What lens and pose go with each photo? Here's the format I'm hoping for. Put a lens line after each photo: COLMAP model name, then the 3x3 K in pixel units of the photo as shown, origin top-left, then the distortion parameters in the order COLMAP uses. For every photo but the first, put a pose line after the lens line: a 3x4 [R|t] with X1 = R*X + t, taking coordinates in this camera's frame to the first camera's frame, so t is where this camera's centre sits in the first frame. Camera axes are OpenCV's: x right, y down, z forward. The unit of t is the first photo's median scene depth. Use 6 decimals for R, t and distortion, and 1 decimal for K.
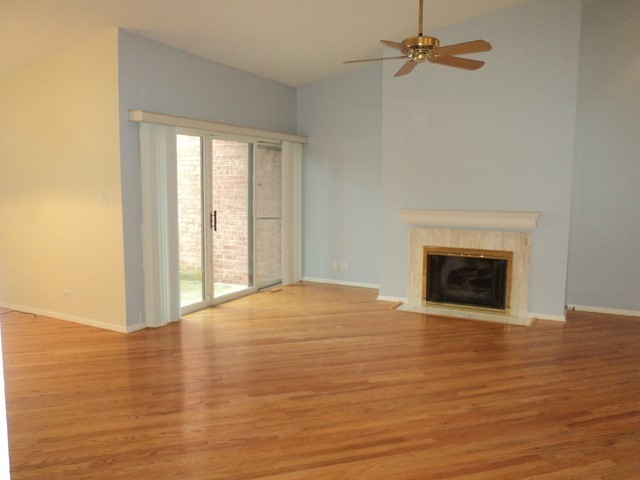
lens RADIAL K [[509.8, 0, 323.2], [0, 509.8, 242.1], [0, 0, 1]] dist [-0.029115, 0.006786]
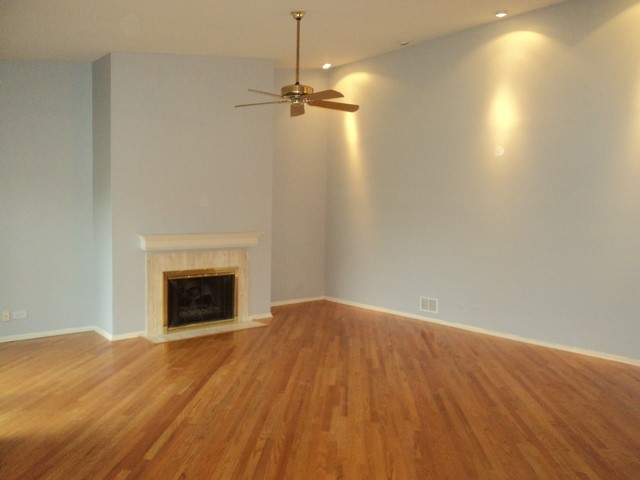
lens RADIAL K [[509.8, 0, 323.1], [0, 509.8, 237.2], [0, 0, 1]] dist [-0.029115, 0.006786]
pose [[0.339996, -0.045643, 0.939319, -0.643894], [0.089890, 0.995826, 0.015852, -0.049039], [-0.936121, 0.079046, 0.342679, 0.403551]]
